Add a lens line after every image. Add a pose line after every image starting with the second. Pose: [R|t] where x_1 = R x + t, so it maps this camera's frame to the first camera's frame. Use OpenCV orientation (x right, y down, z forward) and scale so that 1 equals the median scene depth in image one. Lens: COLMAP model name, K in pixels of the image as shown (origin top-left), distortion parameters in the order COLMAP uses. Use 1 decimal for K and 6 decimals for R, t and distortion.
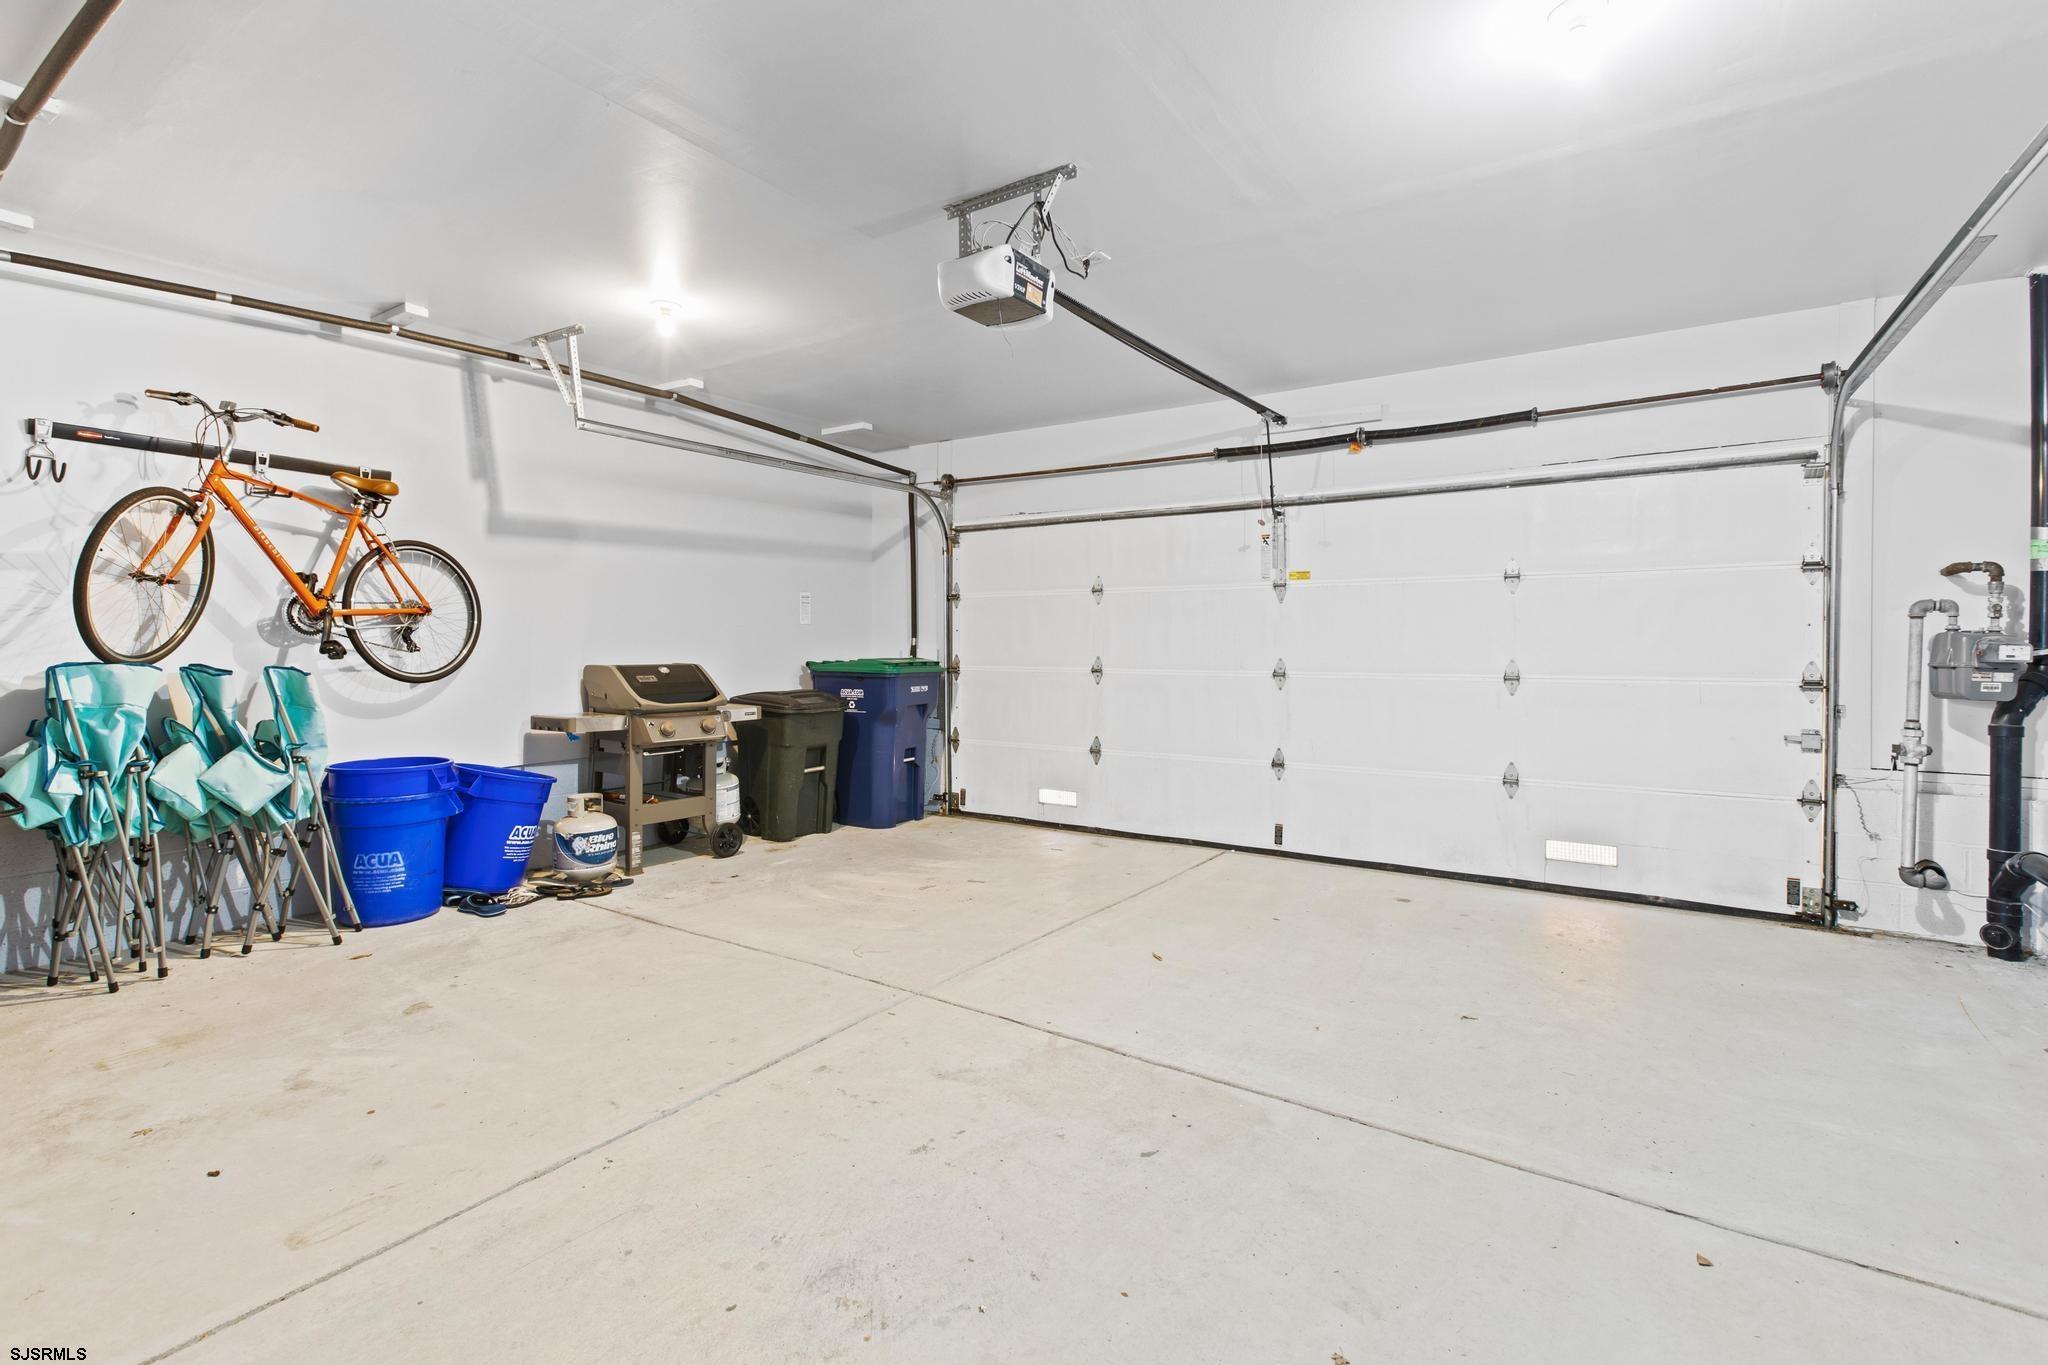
lens RADIAL K [[925.1, 0, 1022.8], [0, 925.1, 656.3], [0, 0, 1]] dist [0.003138, -0.000232]
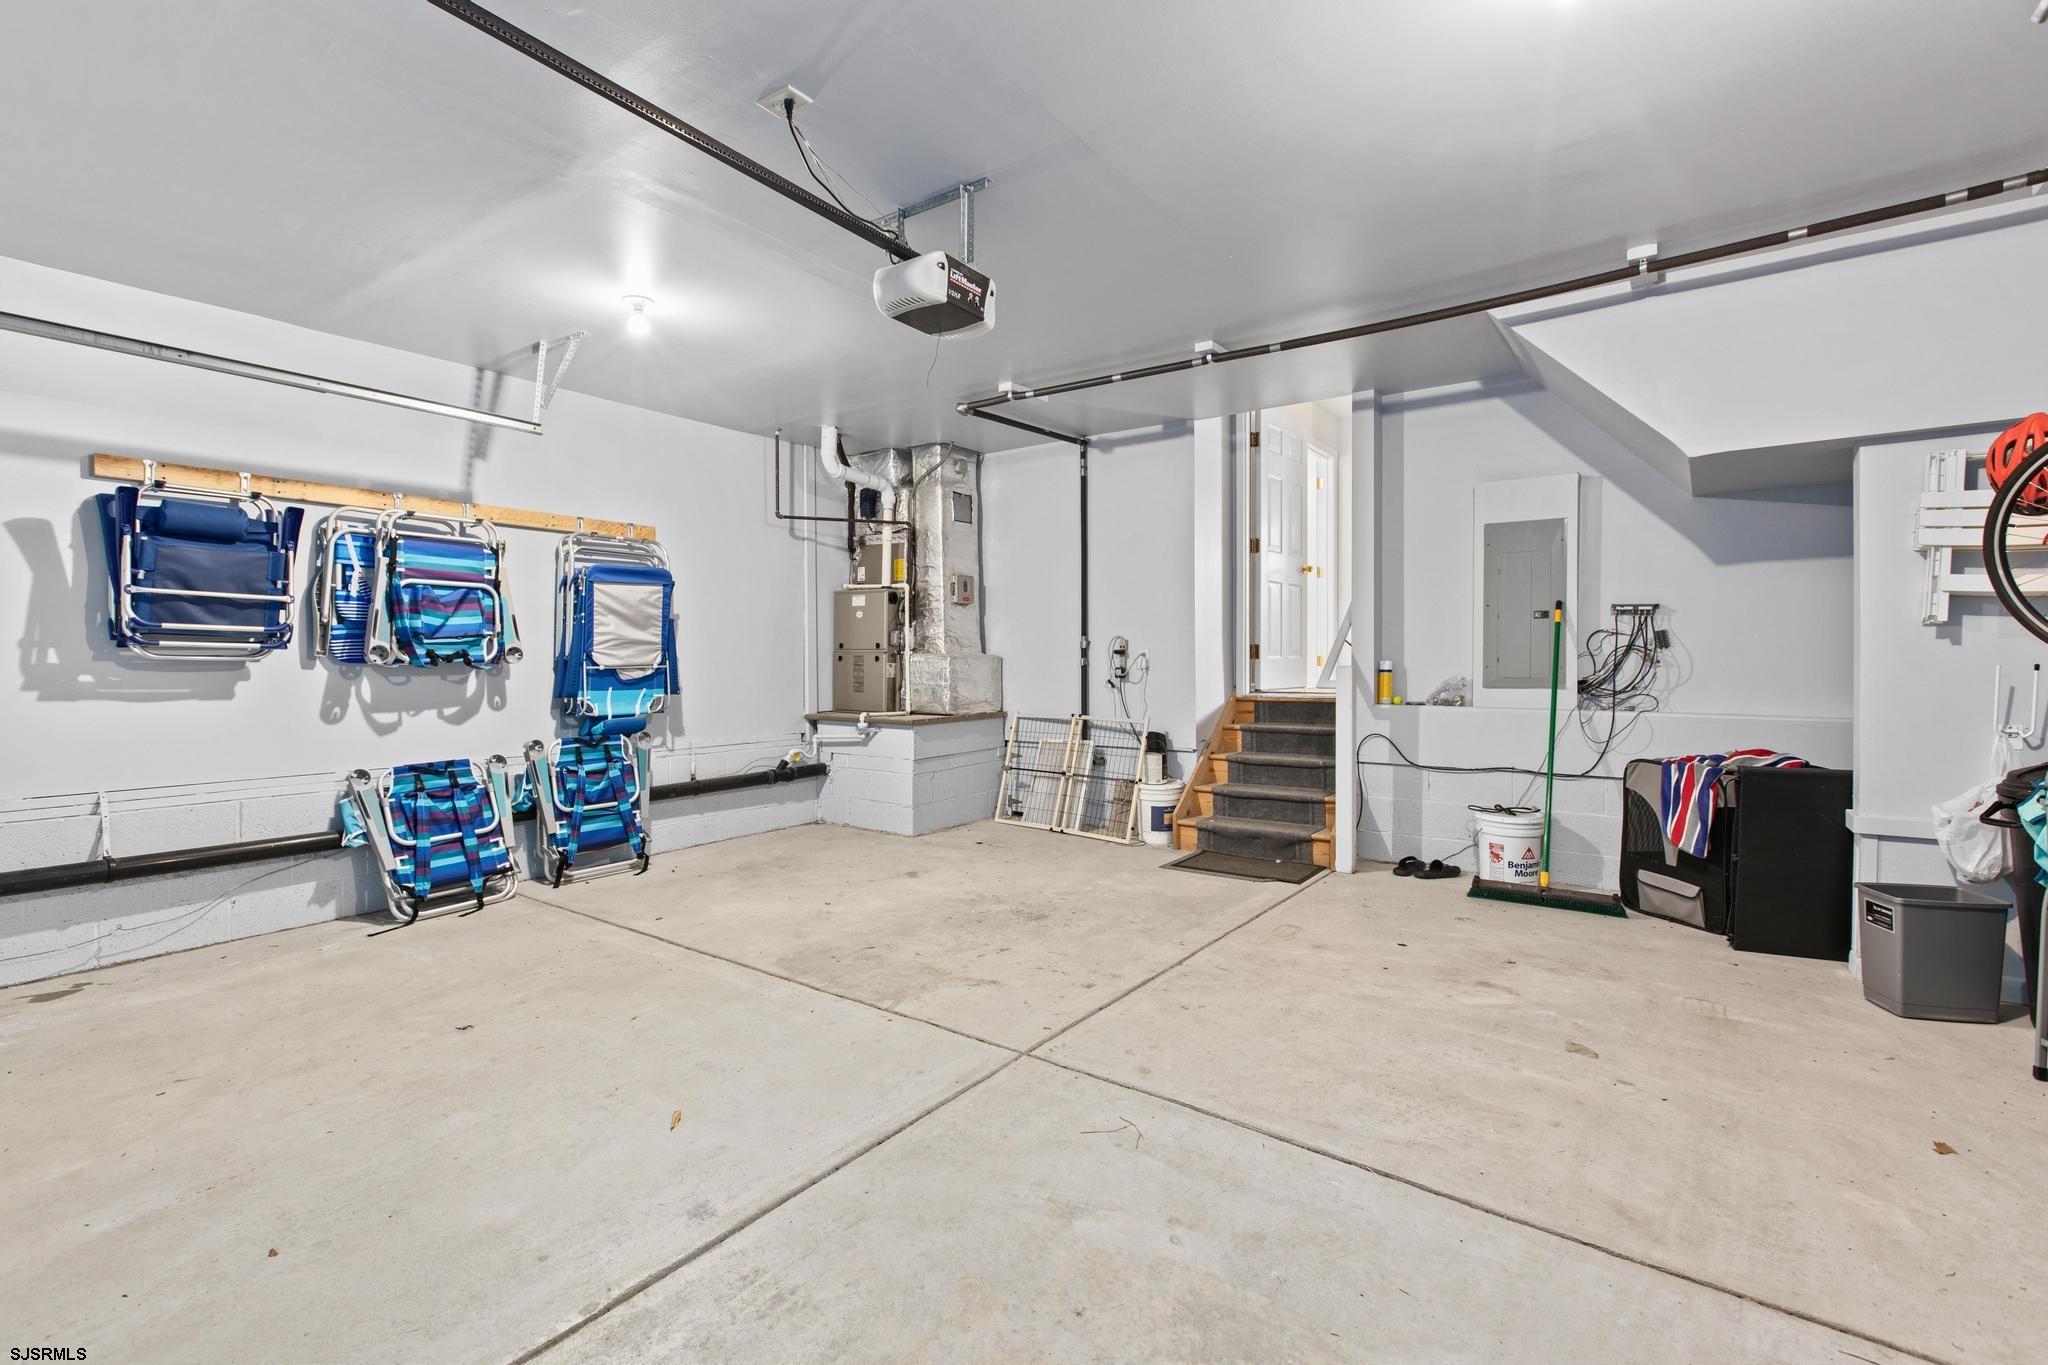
lens RADIAL K [[925.1, 0, 1022.8], [0, 925.1, 656.3], [0, 0, 1]] dist [0.003138, -0.000232]
pose [[-0.999285, 0.004587, 0.037539, -0.173595], [0.005317, 0.999798, 0.019357, -0.023954], [-0.037443, 0.019543, -0.999108, 2.203805]]
